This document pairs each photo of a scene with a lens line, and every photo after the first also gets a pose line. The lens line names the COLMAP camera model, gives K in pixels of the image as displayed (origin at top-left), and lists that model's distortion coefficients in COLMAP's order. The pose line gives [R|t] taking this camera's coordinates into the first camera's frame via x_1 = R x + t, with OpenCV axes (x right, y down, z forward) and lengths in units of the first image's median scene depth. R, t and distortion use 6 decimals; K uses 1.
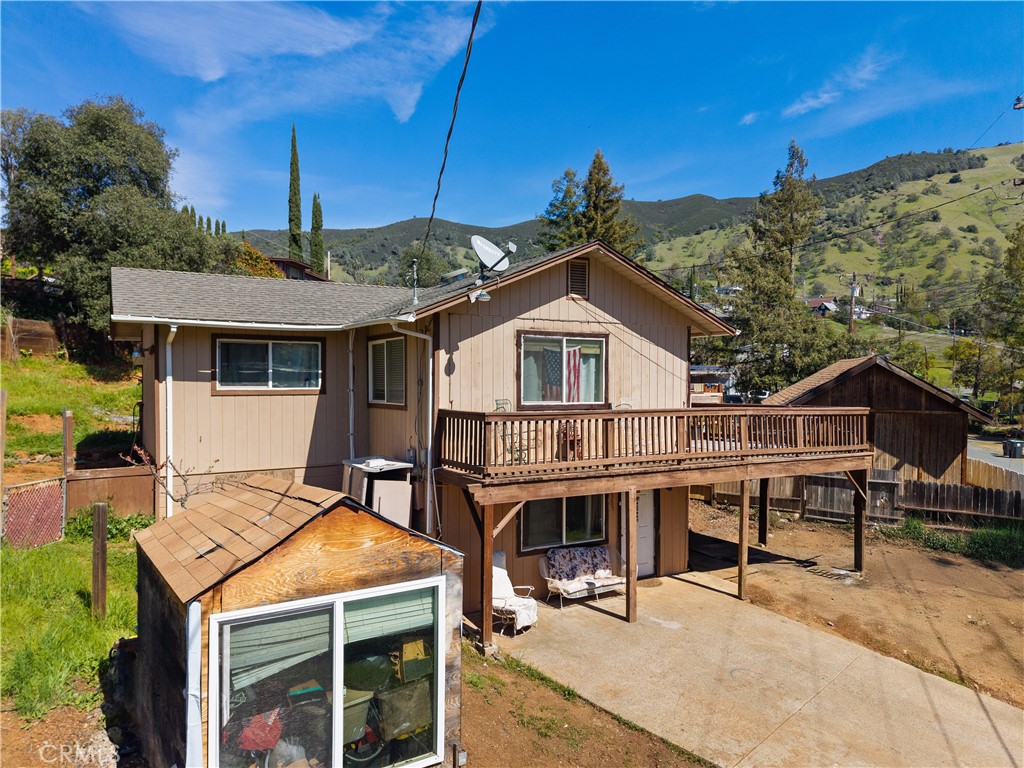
lens RADIAL K [[685.1, 0, 506.2], [0, 685.1, 381.3], [0, 0, 1]] dist [0.045469, -0.053491]
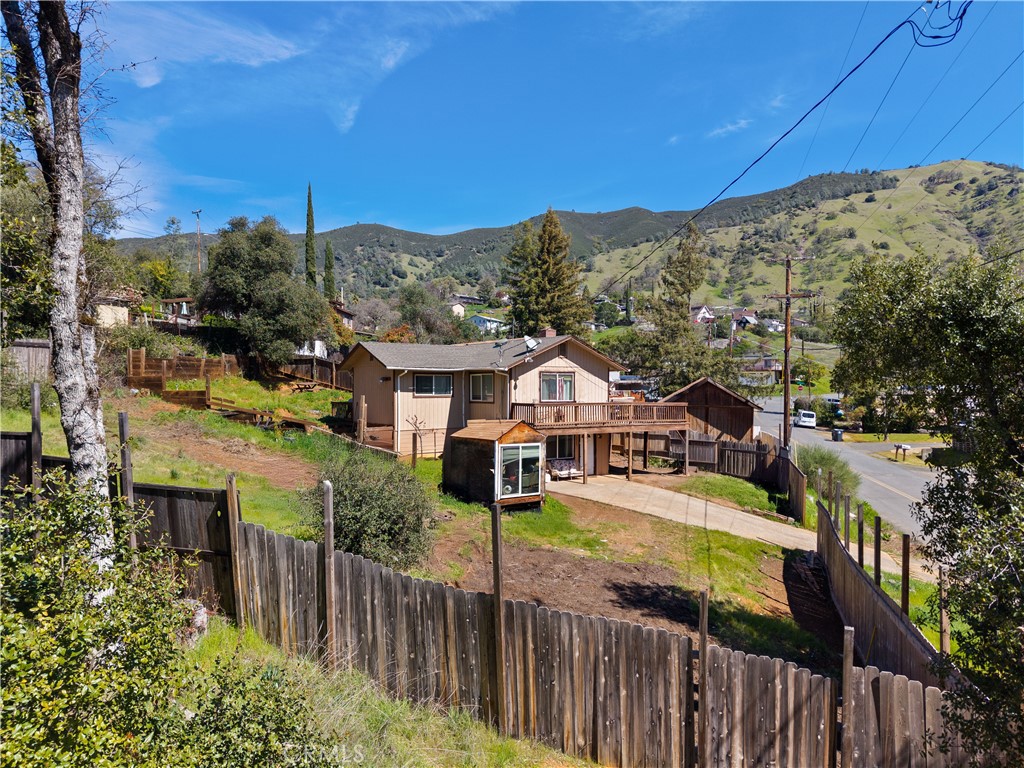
lens RADIAL K [[692.6, 0, 508.3], [0, 692.6, 384.6], [0, 0, 1]] dist [0.063299, -0.081636]
pose [[0.996027, -0.000602, 0.089047, -0.249798], [0.000933, 0.999993, -0.003680, -0.013437], [-0.089045, 0.003749, 0.996021, -1.162947]]
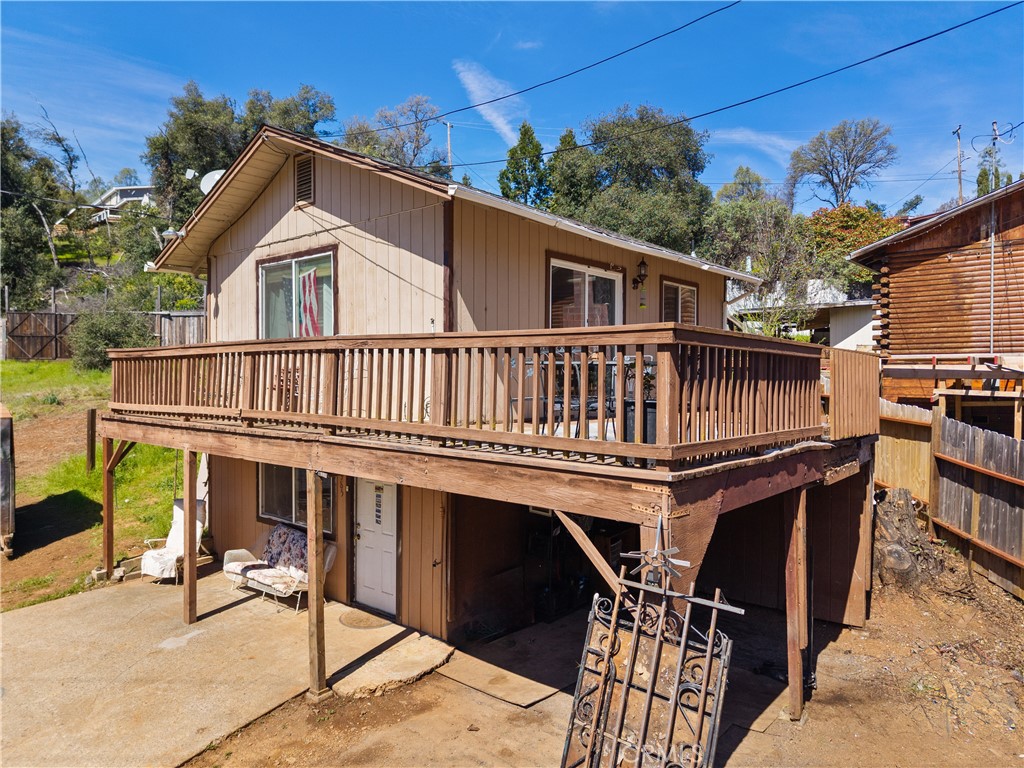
lens RADIAL K [[686.7, 0, 514.0], [0, 686.7, 387.4], [0, 0, 1]] dist [0.047164, -0.052495]
pose [[0.315238, 0.007368, -0.948984, 0.741660], [-0.004022, 0.999971, 0.006428, 0.061360], [0.949004, 0.001791, 0.315258, 0.802544]]
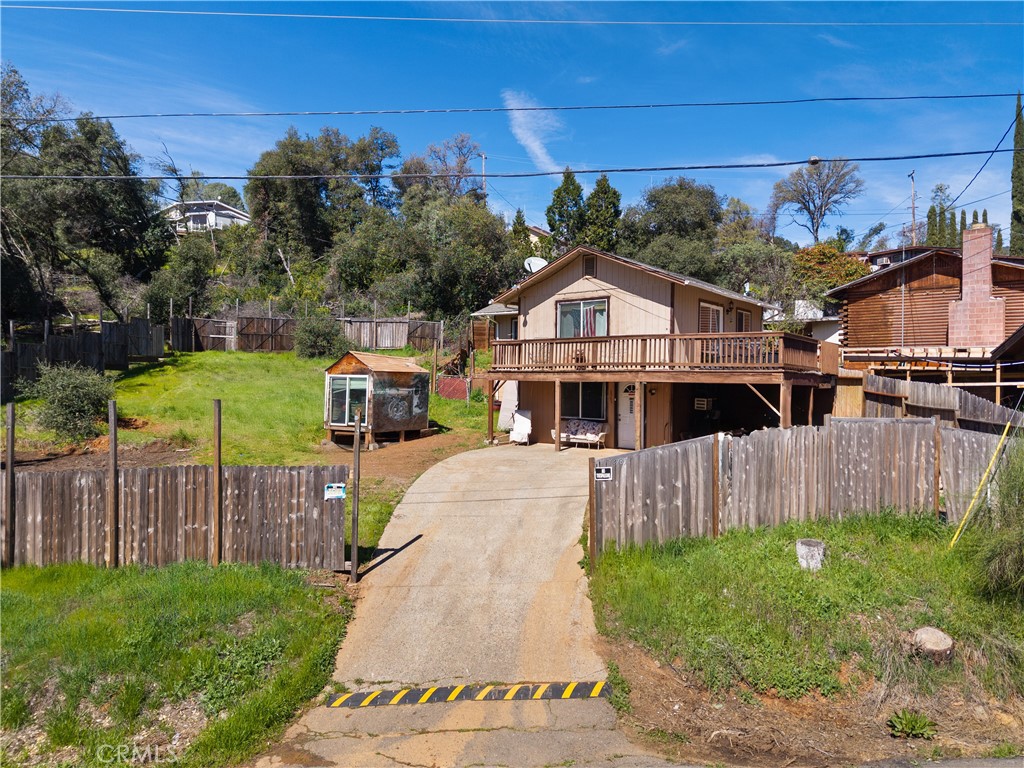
lens RADIAL K [[692.6, 0, 508.3], [0, 692.6, 384.6], [0, 0, 1]] dist [0.063299, -0.081636]
pose [[0.343386, 0.000080, -0.939194, 1.378318], [-0.012936, 0.999906, -0.004645, 0.130816], [0.939105, 0.013744, 0.343354, 0.170767]]
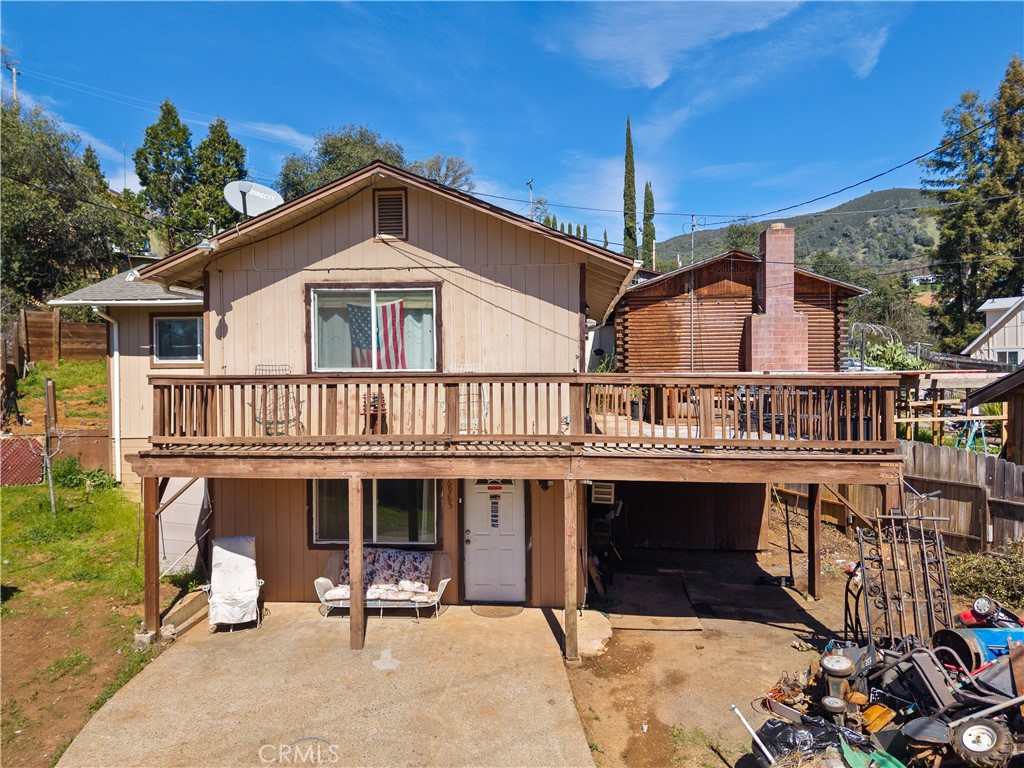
lens RADIAL K [[686.7, 0, 514.0], [0, 686.7, 387.4], [0, 0, 1]] dist [0.047164, -0.052495]
pose [[0.811747, -0.003209, -0.584001, 0.566949], [0.009506, 0.999925, 0.007719, 0.038760], [0.583932, -0.011817, 0.811717, 0.350164]]
